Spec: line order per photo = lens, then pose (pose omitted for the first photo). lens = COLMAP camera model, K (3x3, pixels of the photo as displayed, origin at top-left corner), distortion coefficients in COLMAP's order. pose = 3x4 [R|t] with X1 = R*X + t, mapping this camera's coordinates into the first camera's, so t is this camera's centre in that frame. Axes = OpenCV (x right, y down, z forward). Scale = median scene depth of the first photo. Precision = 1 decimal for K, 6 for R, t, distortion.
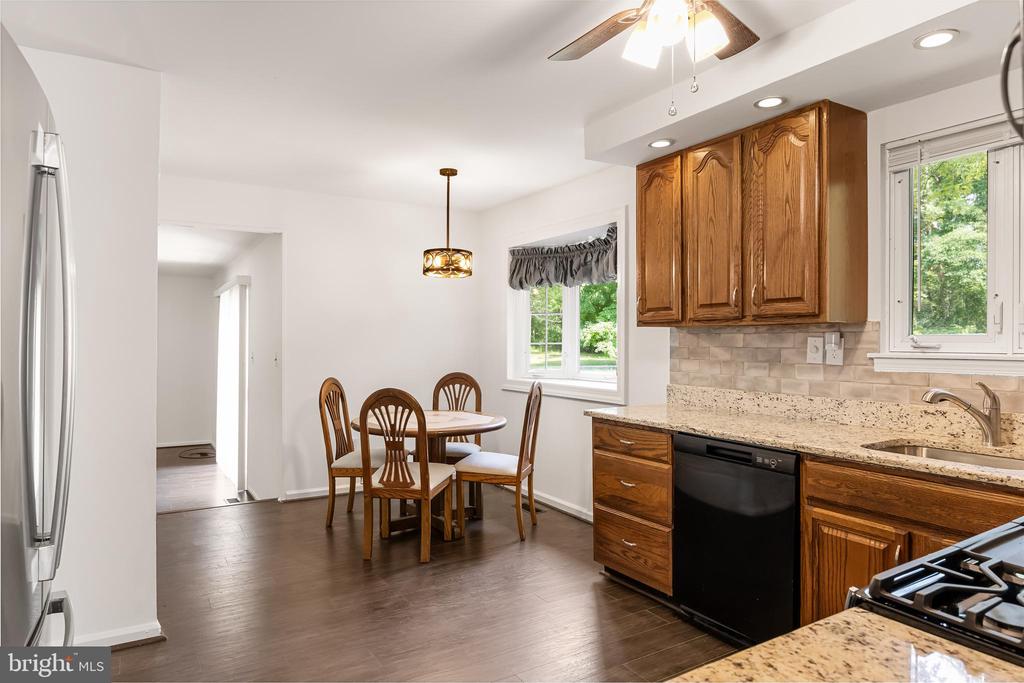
lens RADIAL K [[626.2, 0, 511.6], [0, 626.2, 339.6], [0, 0, 1]] dist [-0.012364, 0.008143]
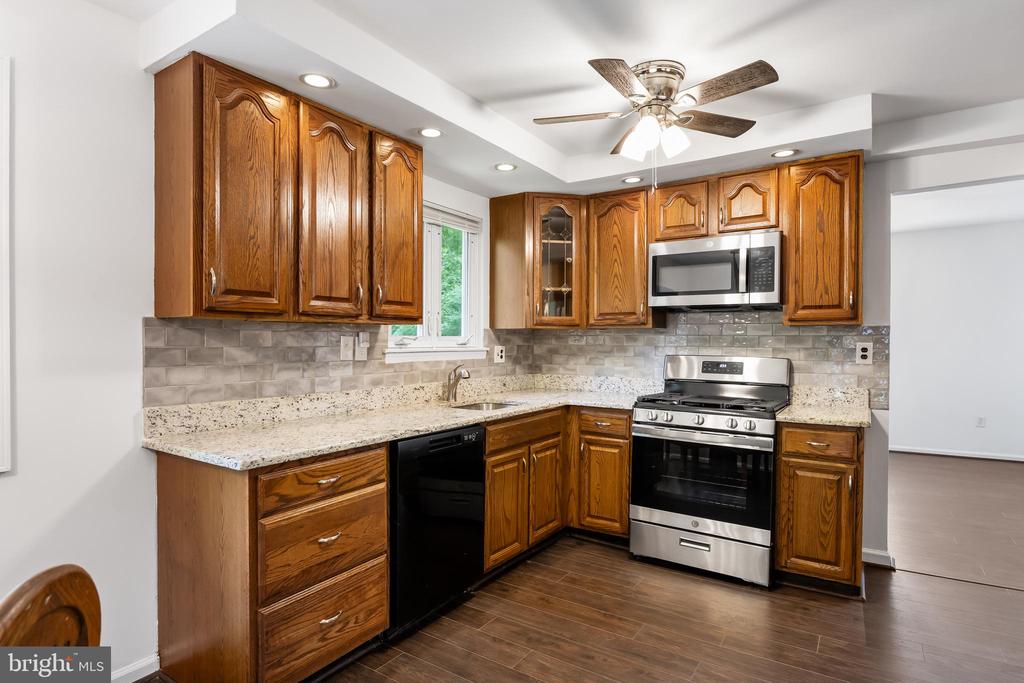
lens RADIAL K [[541.1, 0, 510.0], [0, 541.1, 346.2], [0, 0, 1]] dist [-0.009102, 0.002158]
pose [[-0.418291, -0.008783, 0.908271, -0.424284], [-0.002567, 0.999961, 0.008488, 0.004220], [-0.908309, 0.001219, -0.418297, 0.979953]]
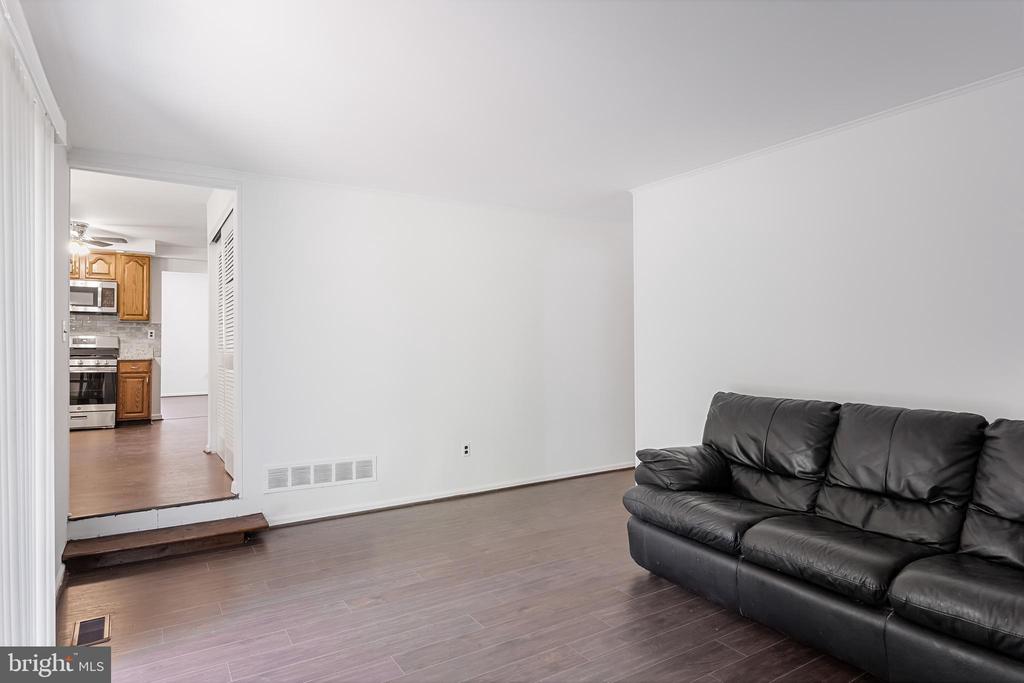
lens RADIAL K [[579.0, 0, 503.1], [0, 579.0, 340.1], [0, 0, 1]] dist [-0.000362, -0.002028]
pose [[-0.999999, -0.000398, -0.000993, -1.303516], [-0.000389, 0.999959, -0.009035, 0.067396], [0.000997, -0.009034, -0.999959, 2.457048]]
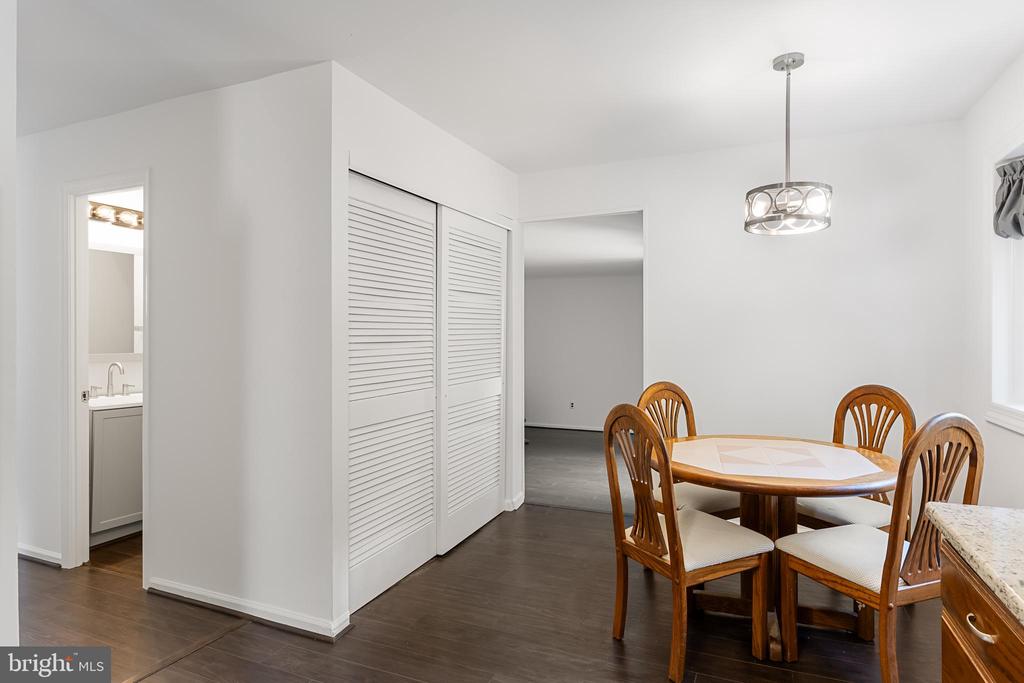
lens RADIAL K [[579.0, 0, 504.2], [0, 579.0, 336.1], [0, 0, 1]] dist [-0.000362, -0.002028]
pose [[0.564861, -0.004301, -0.825175, 0.265226], [0.004983, 0.999986, -0.001801, 0.004715], [0.825171, -0.003094, 0.564874, 0.556209]]
